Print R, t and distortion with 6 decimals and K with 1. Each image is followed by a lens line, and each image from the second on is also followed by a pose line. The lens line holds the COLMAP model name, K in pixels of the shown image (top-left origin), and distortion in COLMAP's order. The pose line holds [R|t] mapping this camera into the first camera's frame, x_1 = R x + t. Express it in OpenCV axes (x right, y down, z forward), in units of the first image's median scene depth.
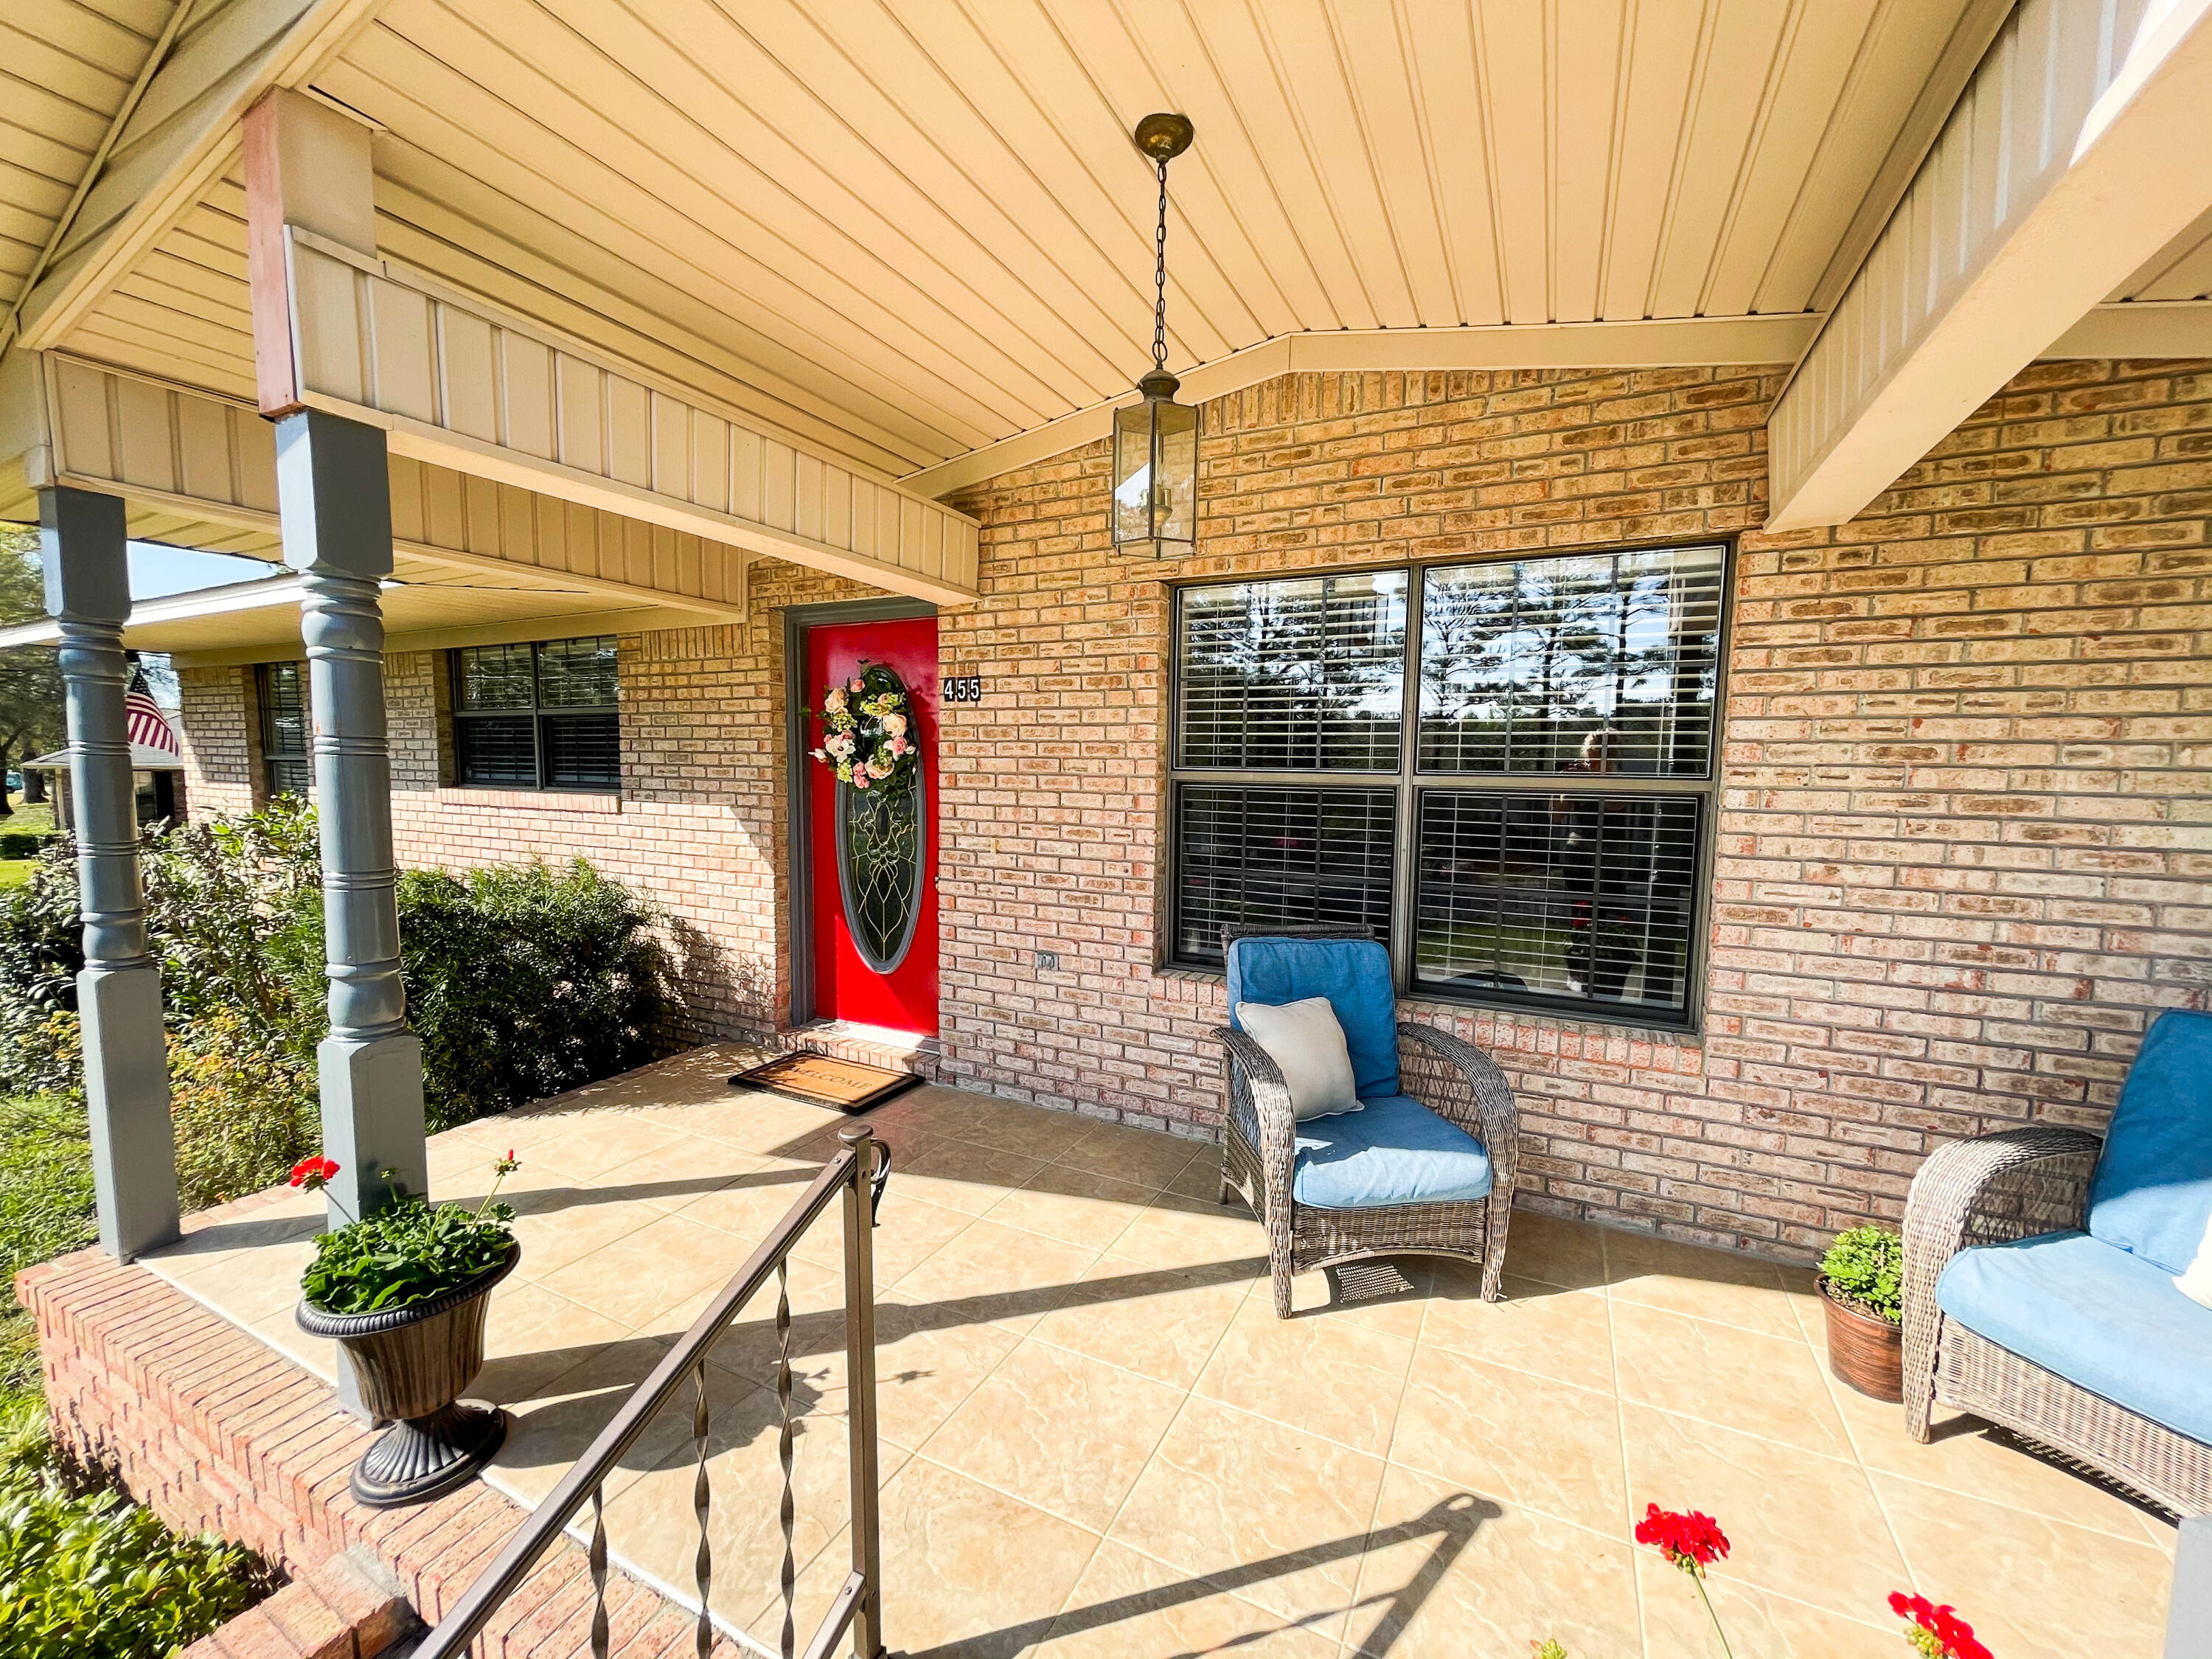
lens RADIAL K [[888.9, 0, 1109.5], [0, 888.9, 827.0], [0, 0, 1]] dist [-0.004343, -0.000284]
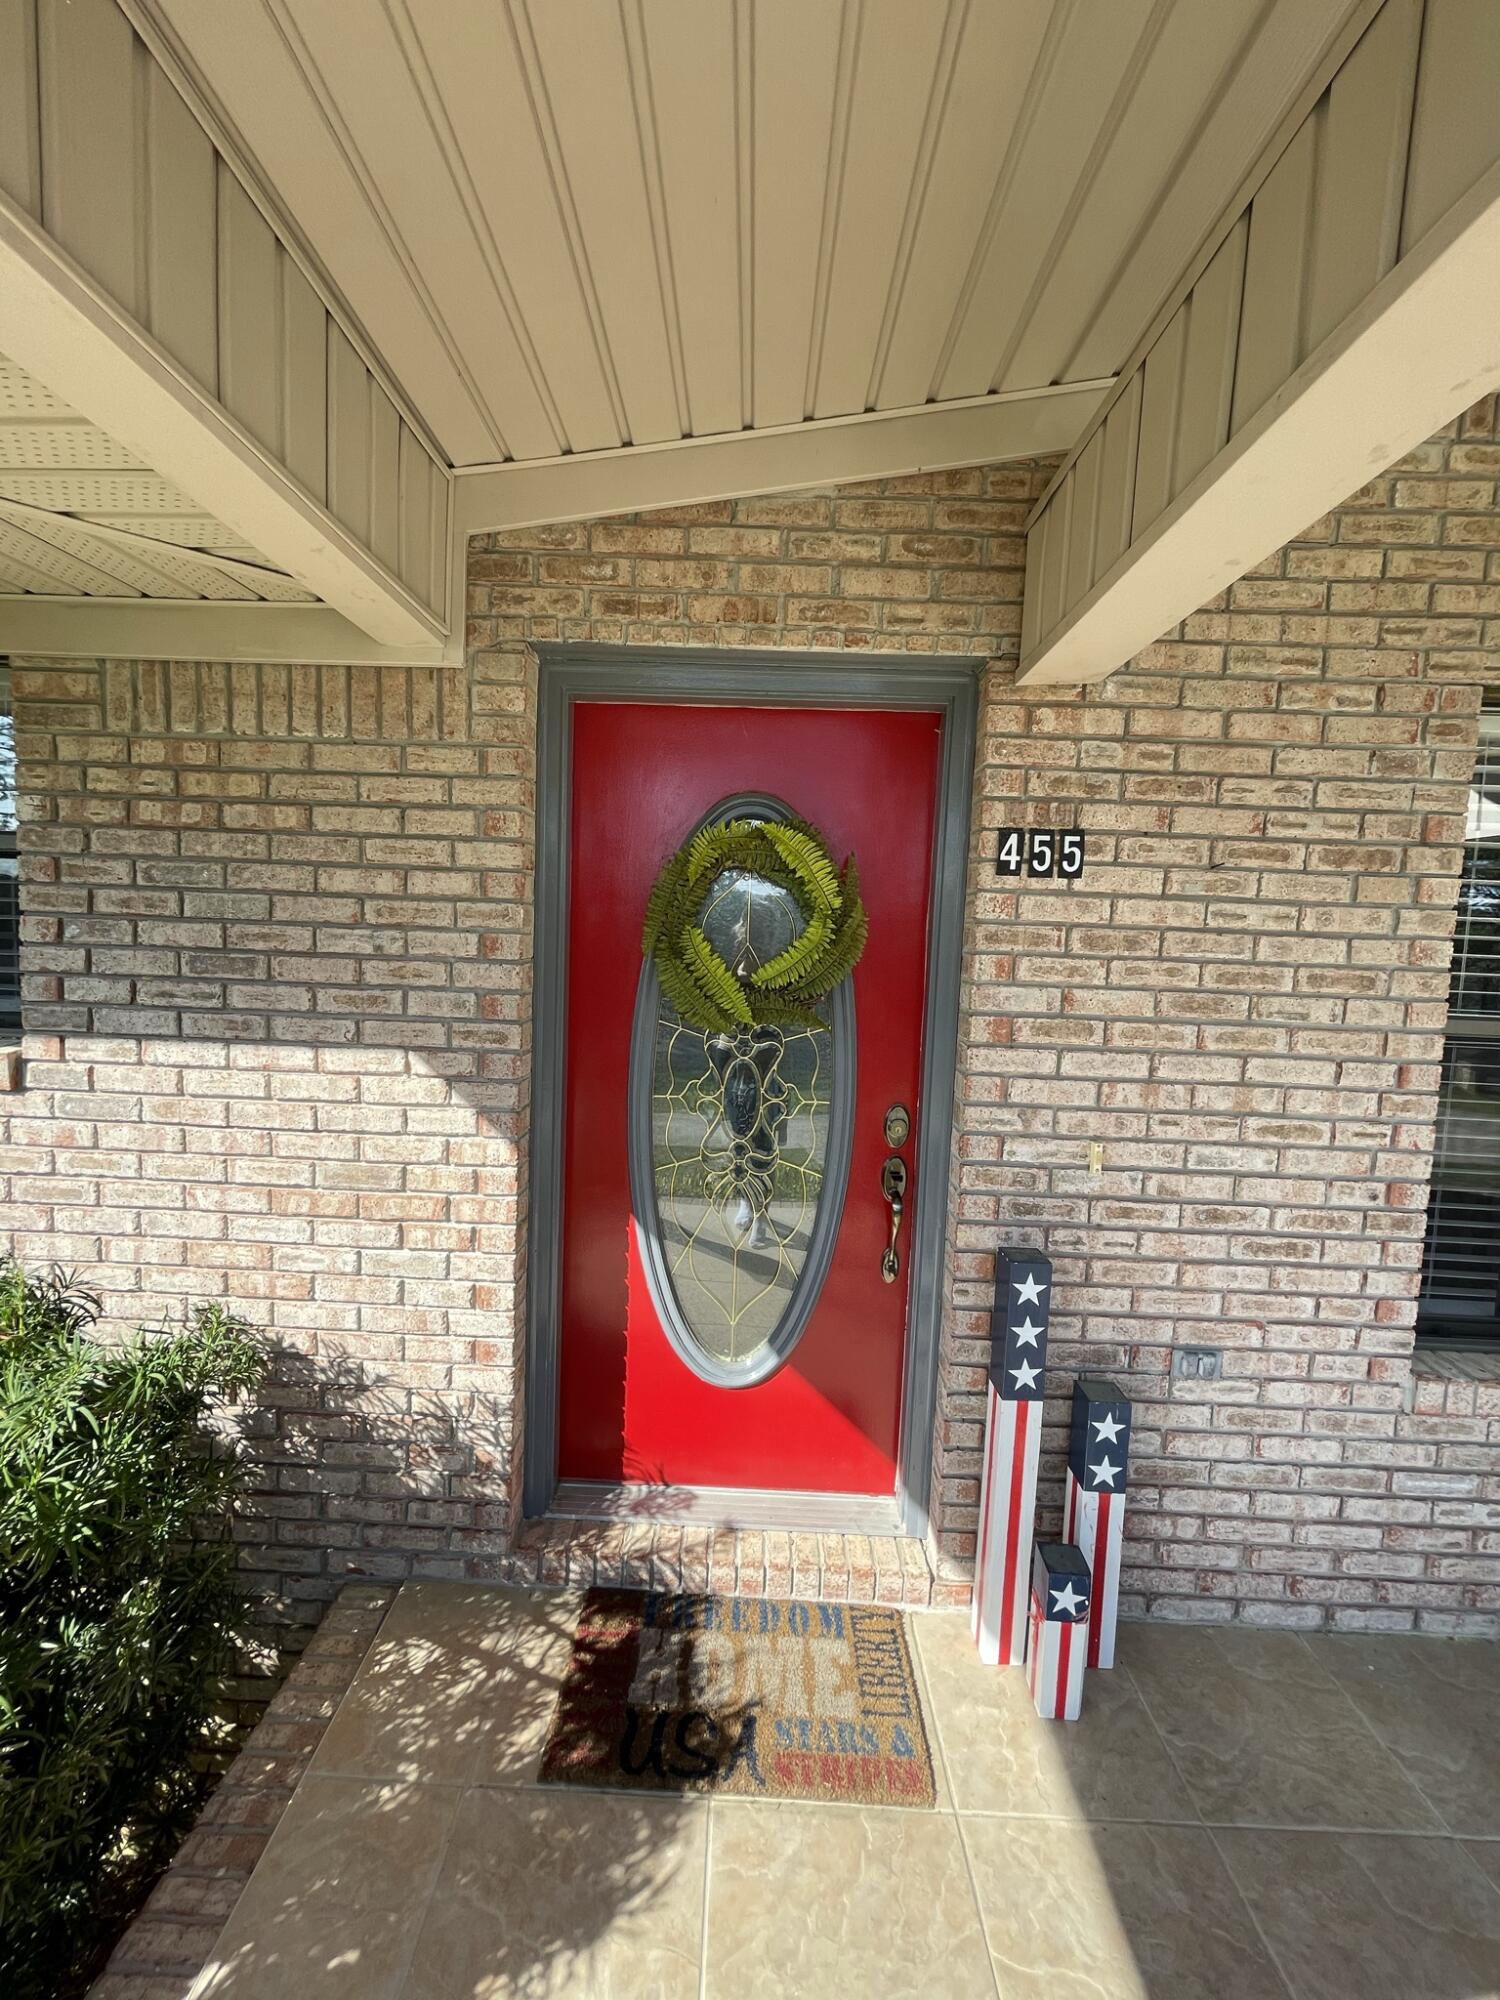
lens RADIAL K [[803.7, 0, 739.1], [0, 803.7, 1001.0], [0, 0, 1]] dist [-0.004343, -0.000284]
pose [[0.905226, -0.007868, 0.424857, -0.536727], [0.005408, 0.999961, 0.006996, -0.077276], [-0.424895, -0.004036, 0.905234, 0.680249]]
